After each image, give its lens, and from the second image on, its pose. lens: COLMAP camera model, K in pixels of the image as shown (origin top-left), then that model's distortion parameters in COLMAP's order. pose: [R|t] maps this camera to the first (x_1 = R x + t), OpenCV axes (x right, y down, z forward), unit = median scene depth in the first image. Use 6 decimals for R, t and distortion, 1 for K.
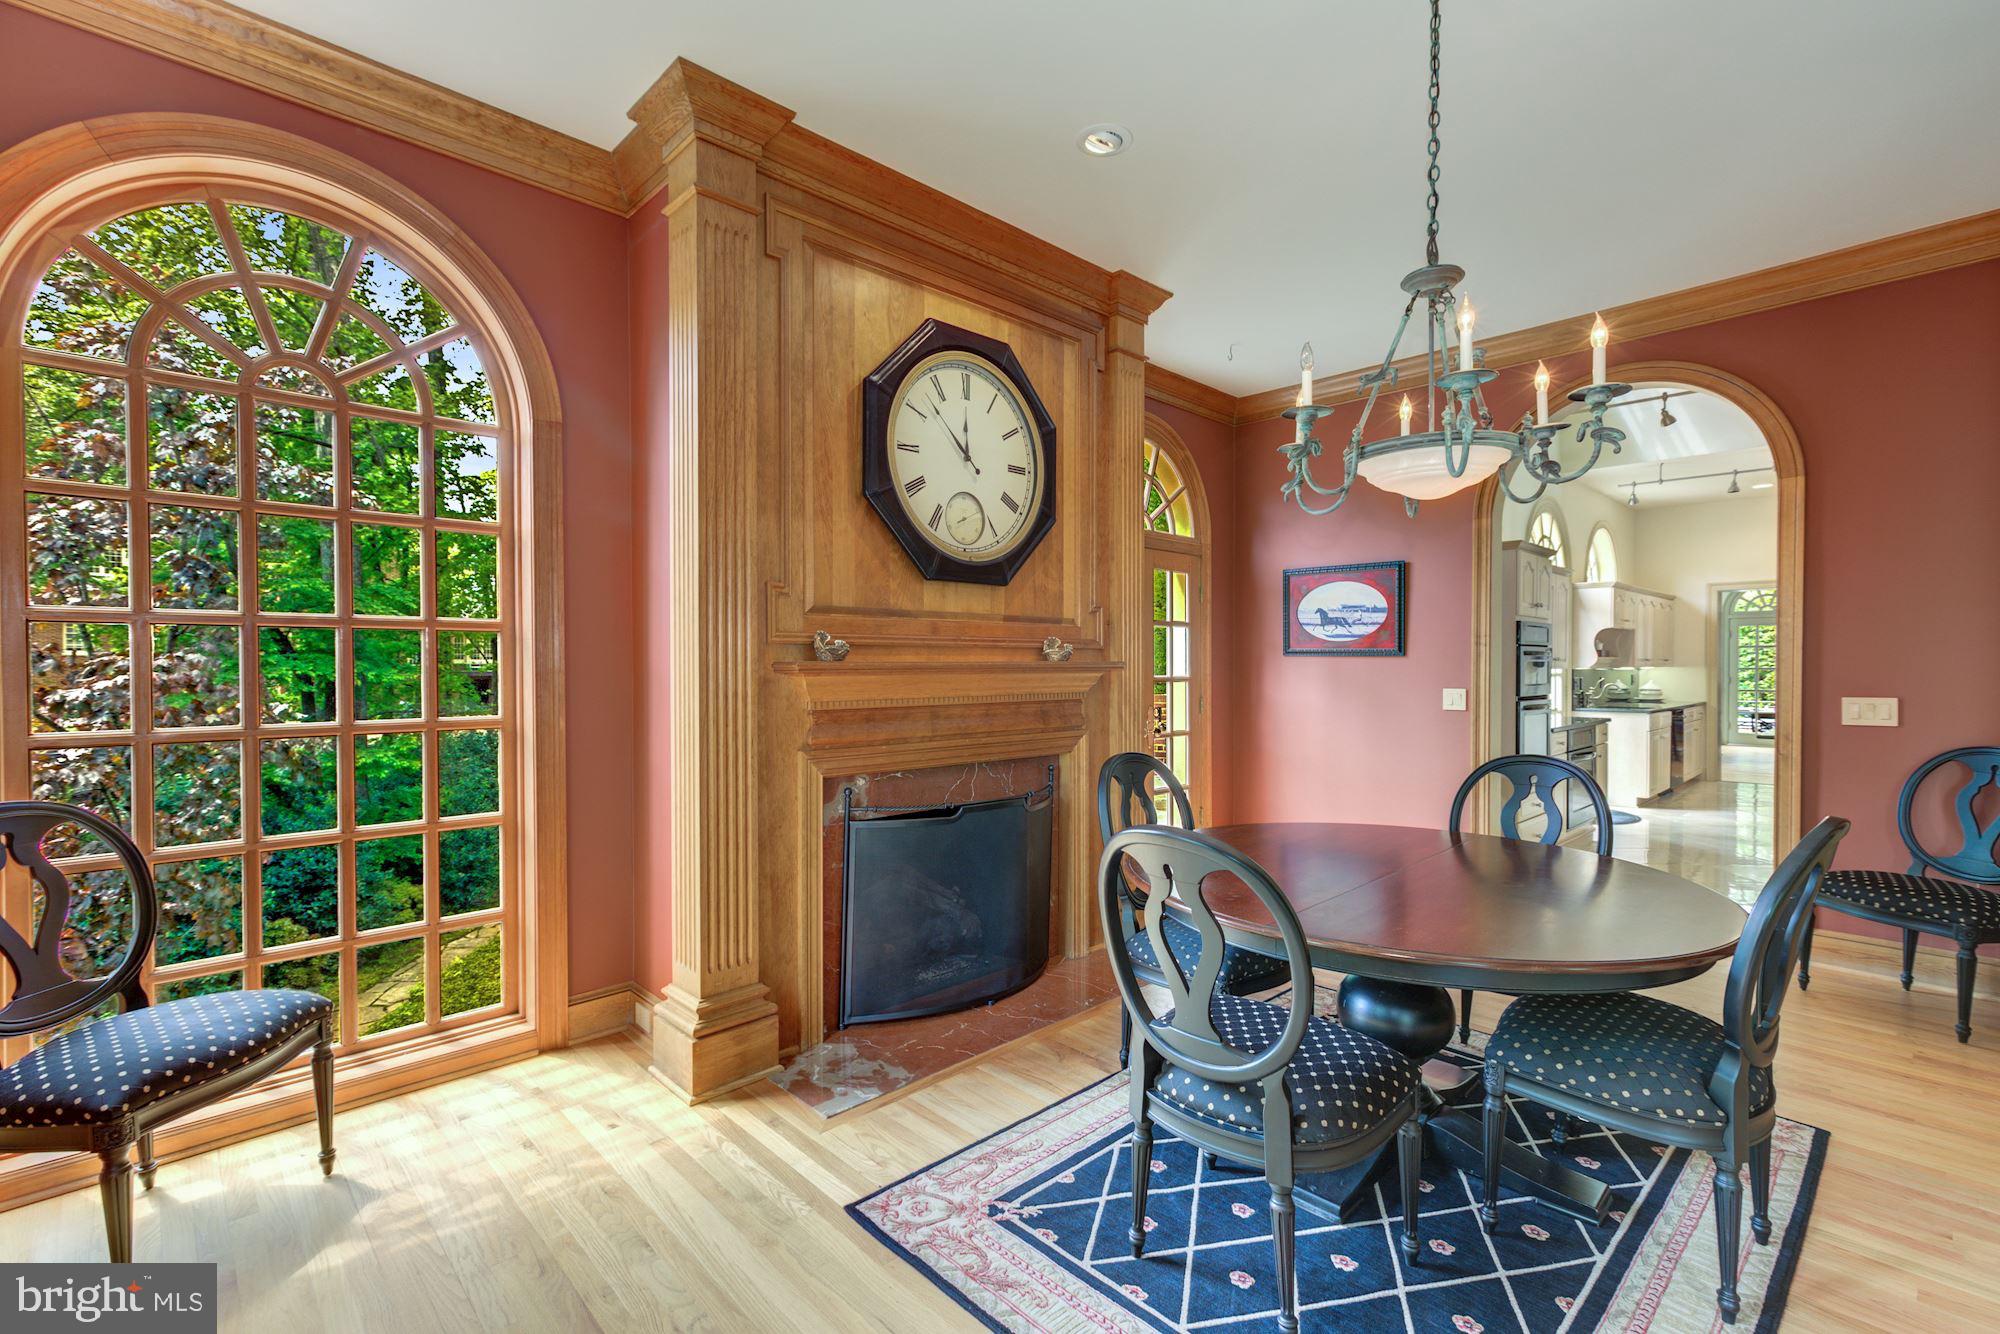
lens RADIAL K [[881.5, 0, 994.8], [0, 881.5, 675.9], [0, 0, 1]] dist [0.028716, 0.000118]
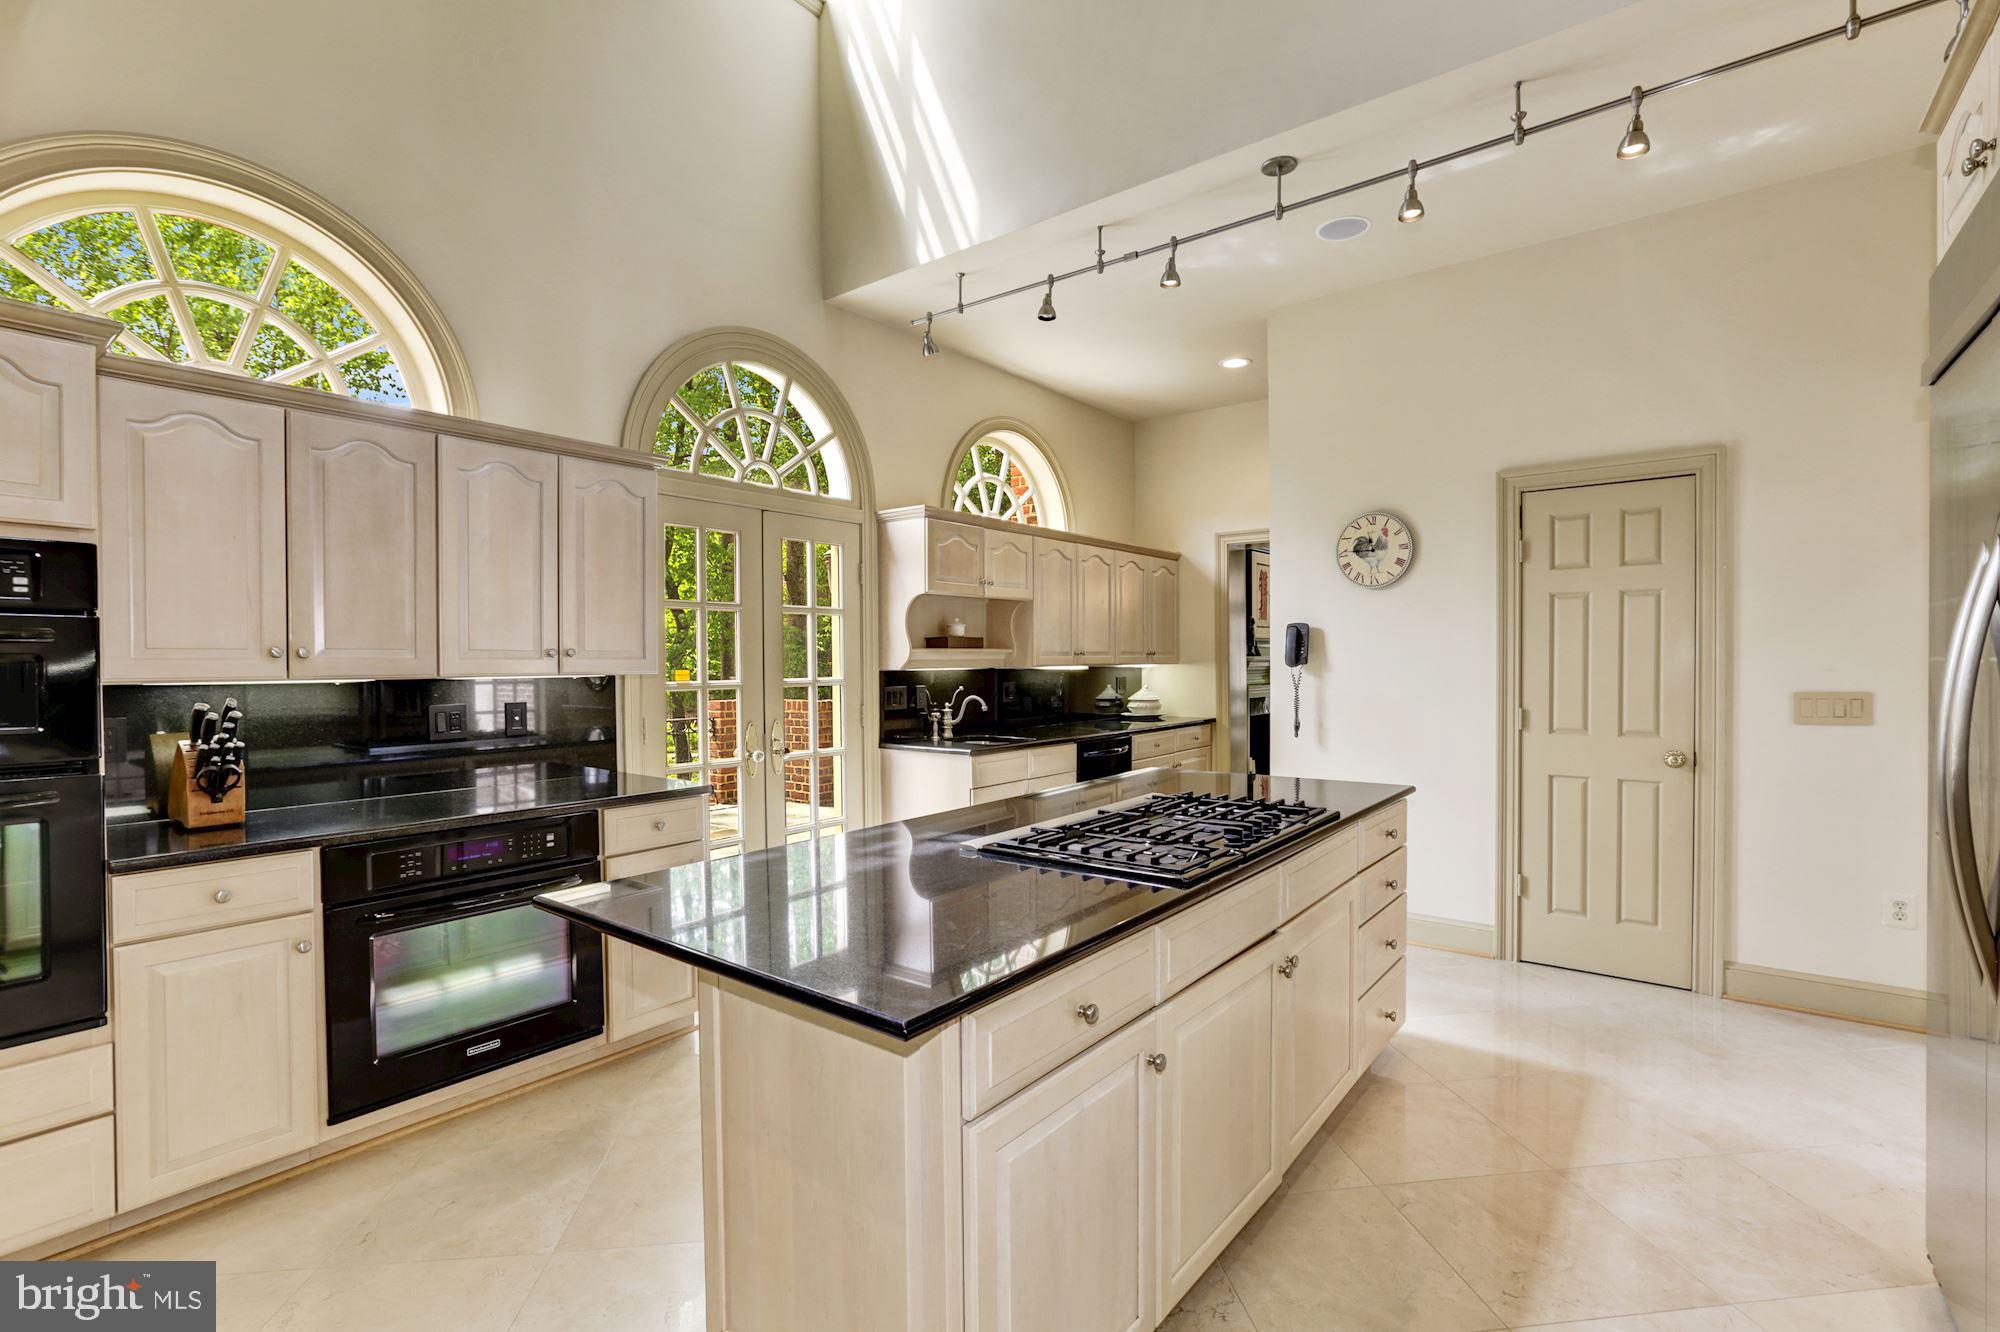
lens RADIAL K [[914.7, 0, 997.8], [0, 914.7, 672.2], [0, 0, 1]] dist [-0.022494, 0.000420]
pose [[0.987284, -0.008307, 0.158749, 0.573020], [0.008741, 0.999960, -0.002036, -0.004084], [-0.158726, 0.003398, 0.987317, 0.404583]]
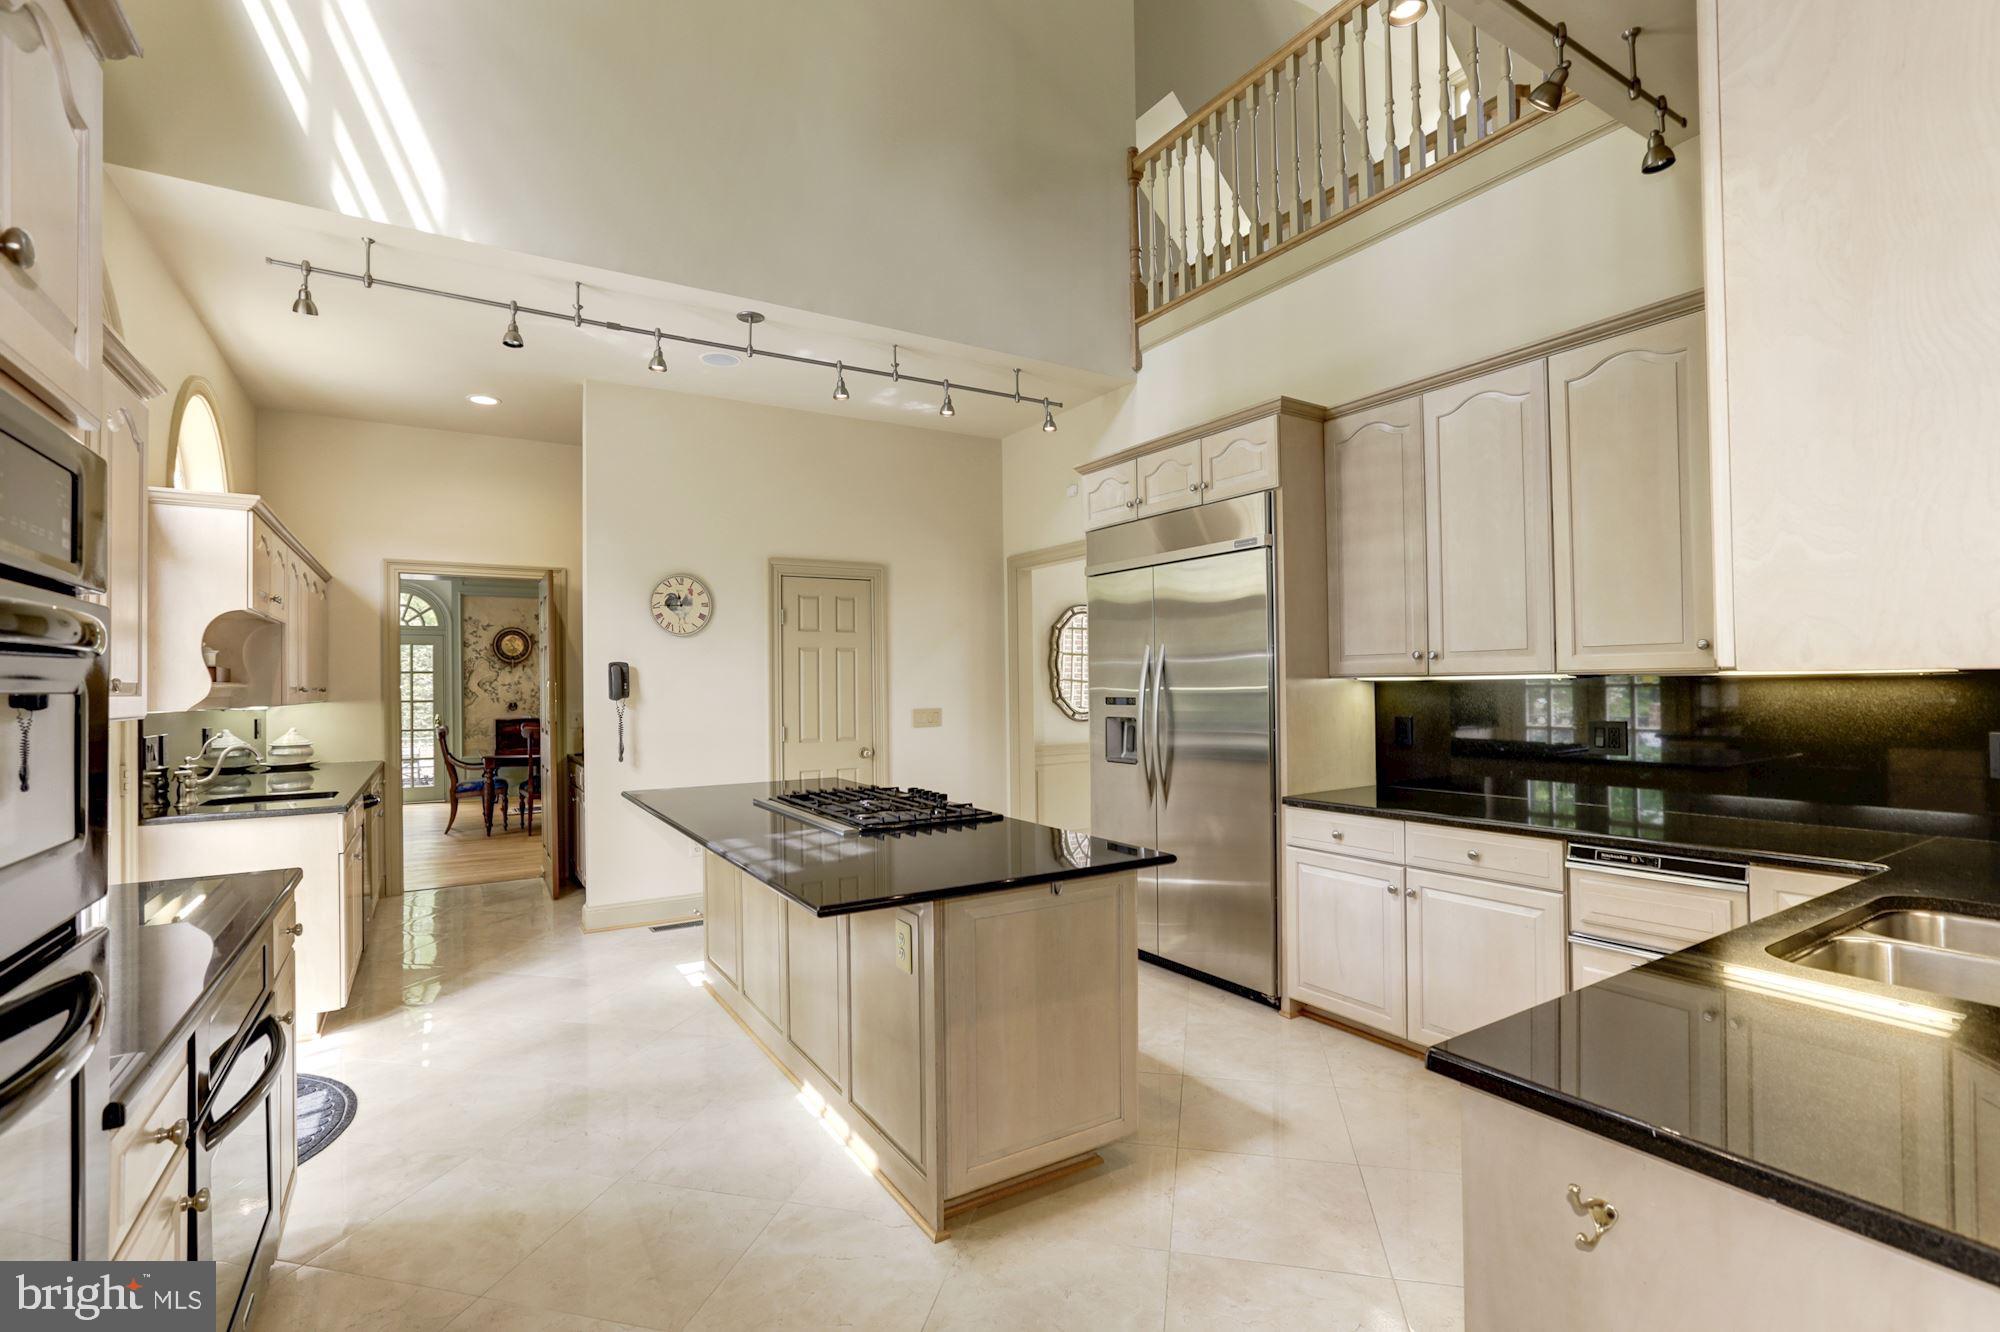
lens RADIAL K [[902.4, 0, 1009.5], [0, 902.4, 670.3], [0, 0, 1]] dist [-0.001825, 0.000217]
pose [[0.195506, 0.013134, 0.980615, 0.319102], [0.027646, 0.999439, -0.018898, -0.008007], [-0.980313, 0.030805, 0.195033, 0.519284]]
